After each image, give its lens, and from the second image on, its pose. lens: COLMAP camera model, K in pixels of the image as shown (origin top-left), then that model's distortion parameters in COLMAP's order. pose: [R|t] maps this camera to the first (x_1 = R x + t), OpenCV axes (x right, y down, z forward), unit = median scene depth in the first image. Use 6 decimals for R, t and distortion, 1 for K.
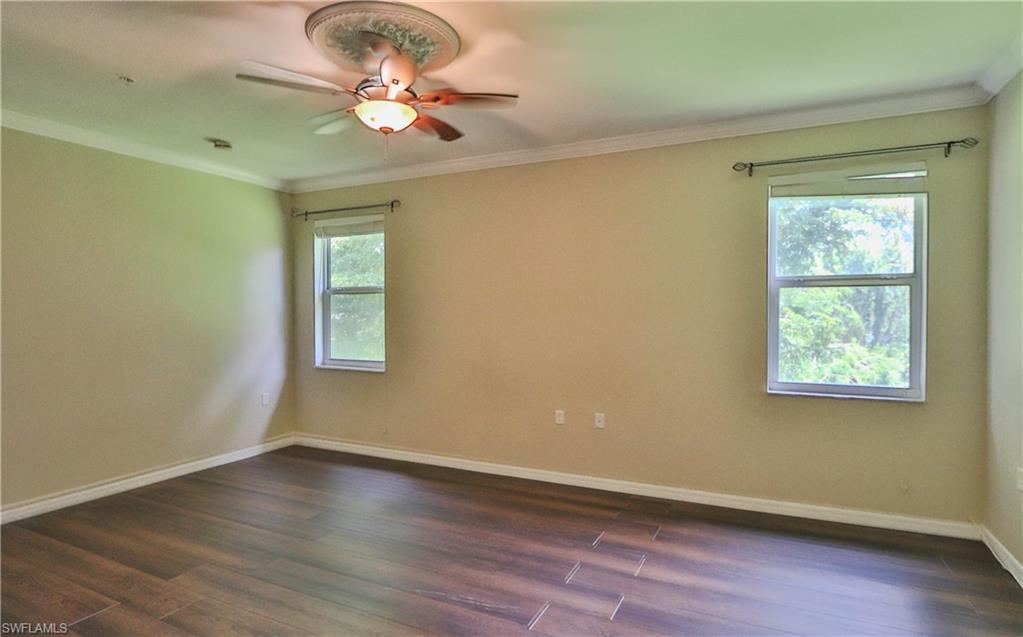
lens RADIAL K [[563.5, 0, 511.5], [0, 563.5, 318.5], [0, 0, 1]] dist [0.000938, -0.000039]
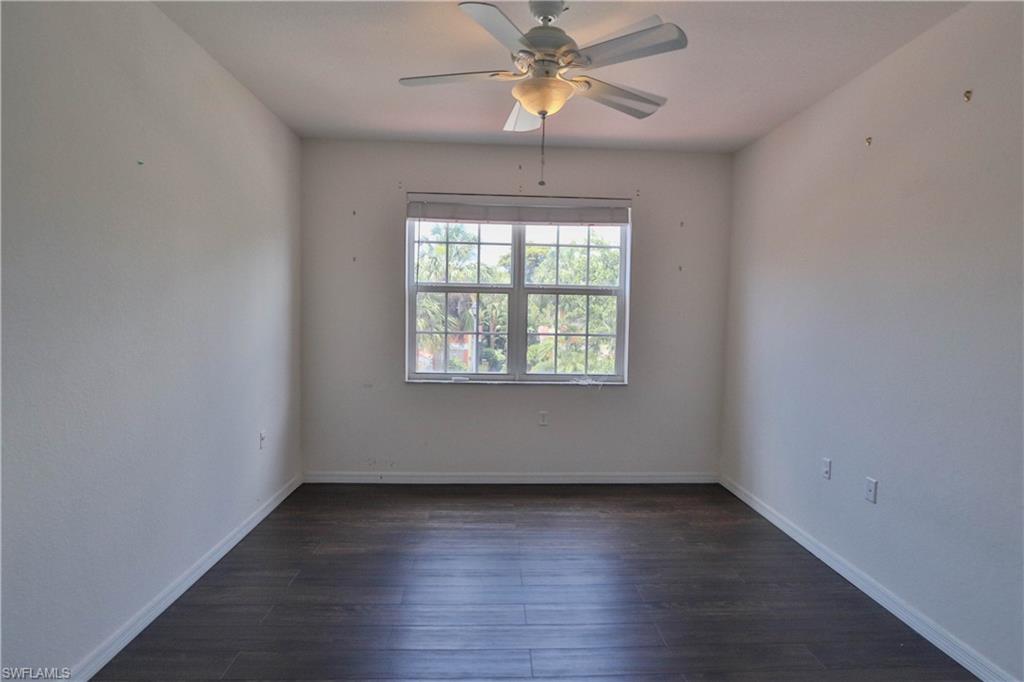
lens RADIAL K [[526.7, 0, 517.4], [0, 526.7, 338.5], [0, 0, 1]] dist [-0.021026, 0.000949]
pose [[0.884499, -0.009421, 0.466447, -0.064205], [-0.007288, 0.999395, 0.034005, -0.000281], [-0.466485, -0.033476, 0.883895, 0.031850]]
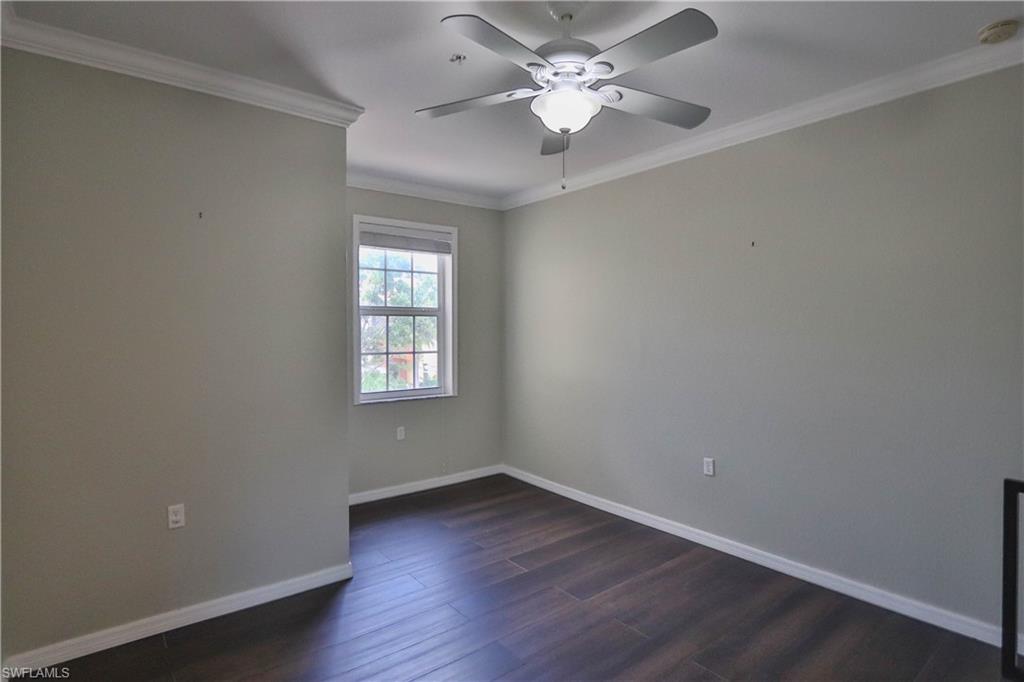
lens RADIAL K [[526.7, 0, 517.4], [0, 526.7, 338.5], [0, 0, 1]] dist [-0.021026, 0.000949]
pose [[0.467485, -0.012396, 0.883914, -0.397691], [0.019538, 0.999802, 0.003688, -0.004080], [-0.883785, 0.015546, 0.467635, 0.183993]]
